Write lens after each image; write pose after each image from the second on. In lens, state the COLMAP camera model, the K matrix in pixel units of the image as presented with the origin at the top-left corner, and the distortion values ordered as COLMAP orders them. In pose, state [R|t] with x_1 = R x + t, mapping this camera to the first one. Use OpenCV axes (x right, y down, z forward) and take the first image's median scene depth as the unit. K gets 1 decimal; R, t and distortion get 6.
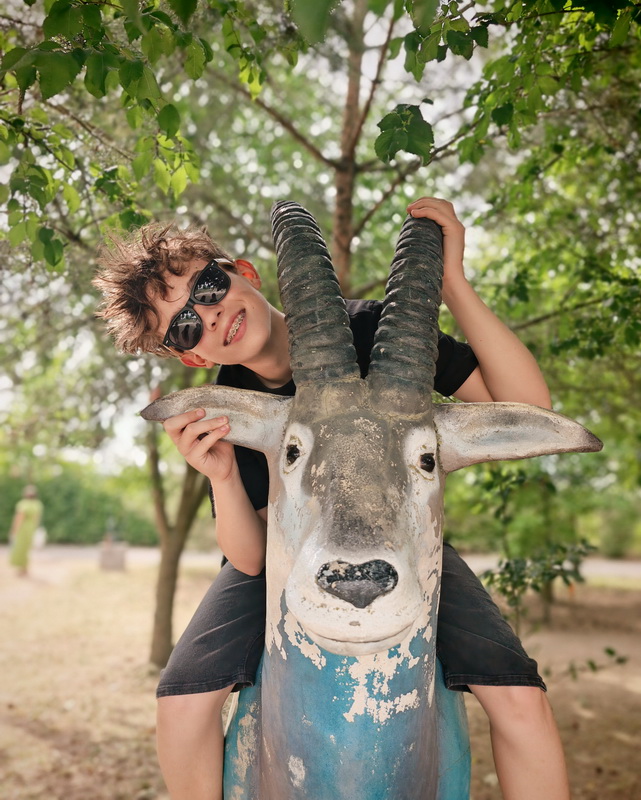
lens RADIAL K [[641.5, 0, 320.3], [0, 641.5, 399.0], [0, 0, 1]] dist [0.037378, -0.002047]
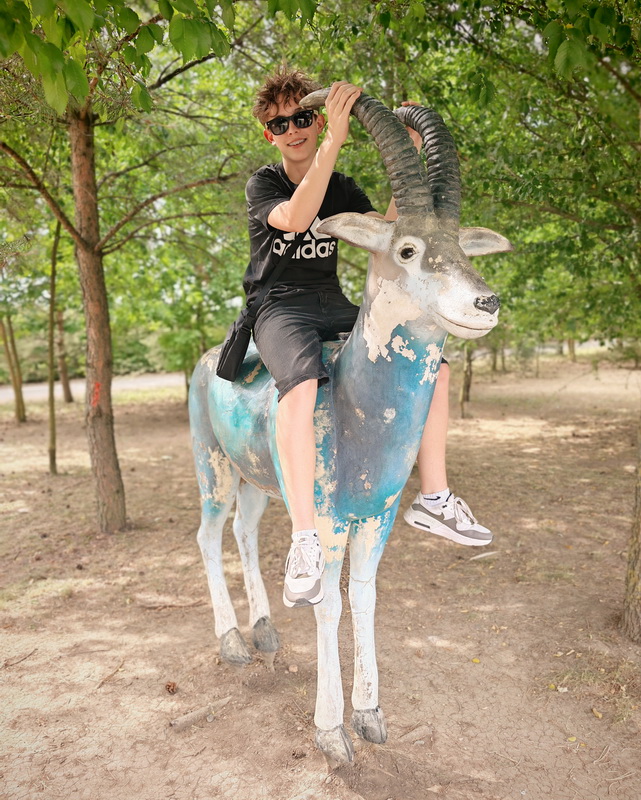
lens RADIAL K [[641.5, 0, 320.4], [0, 641.5, 401.0], [0, 0, 1]] dist [0.037378, -0.002047]
pose [[0.825665, -0.122436, 0.550715, -1.369166], [-0.028993, 0.965668, 0.258156, 0.025365], [-0.563416, -0.229117, 0.793768, -0.469807]]
